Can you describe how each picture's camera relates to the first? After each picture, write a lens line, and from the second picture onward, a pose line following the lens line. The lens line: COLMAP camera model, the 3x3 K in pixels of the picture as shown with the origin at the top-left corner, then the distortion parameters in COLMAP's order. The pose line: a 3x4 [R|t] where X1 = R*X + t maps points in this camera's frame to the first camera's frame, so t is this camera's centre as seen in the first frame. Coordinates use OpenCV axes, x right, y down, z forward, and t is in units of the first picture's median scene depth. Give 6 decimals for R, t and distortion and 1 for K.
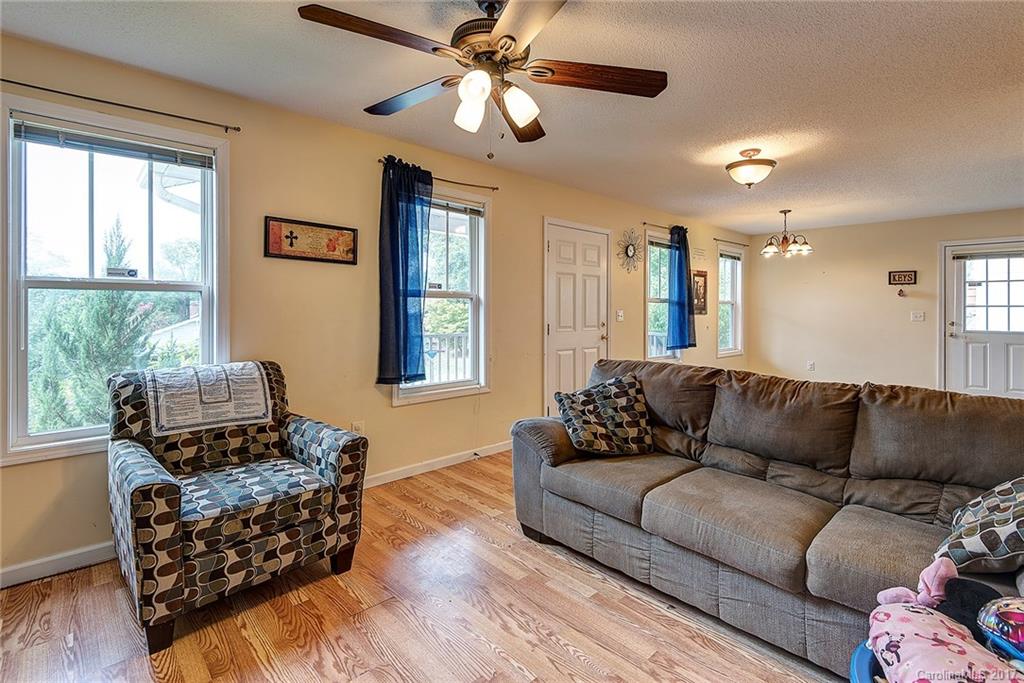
lens RADIAL K [[470.5, 0, 510.7], [0, 470.5, 312.9], [0, 0, 1]] dist [-0.040806, 0.000223]
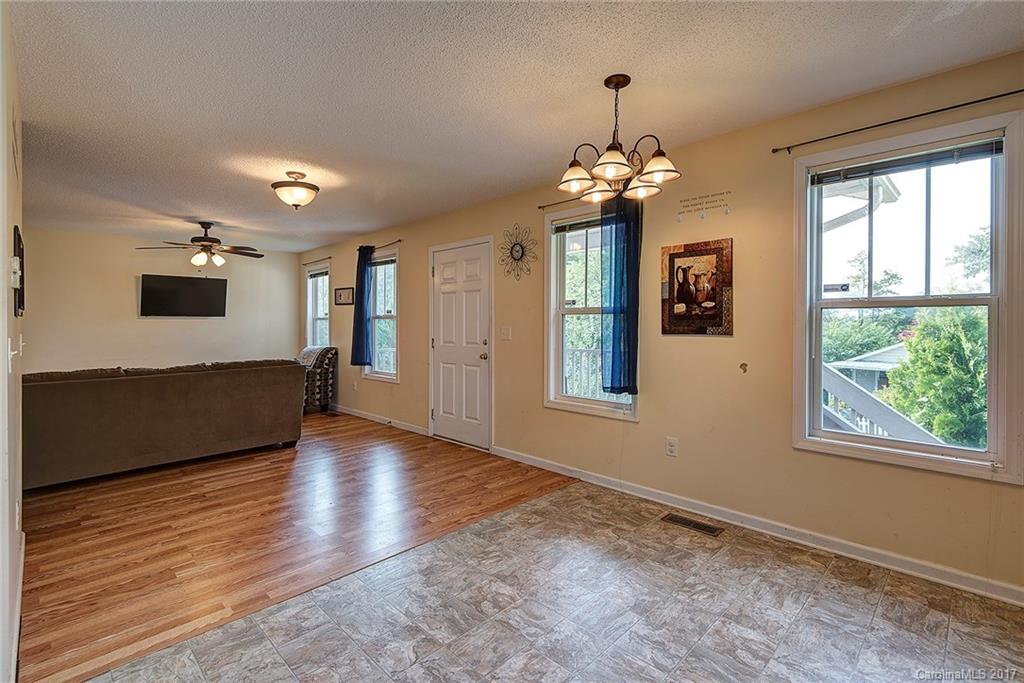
lens RADIAL K [[470.5, 0, 510.7], [0, 470.5, 312.9], [0, 0, 1]] dist [-0.040806, 0.000223]
pose [[0.052930, -0.027742, -0.998213, 1.096049], [-0.004843, 0.999595, -0.028038, -0.006082], [0.998586, 0.006318, 0.052774, 0.989199]]
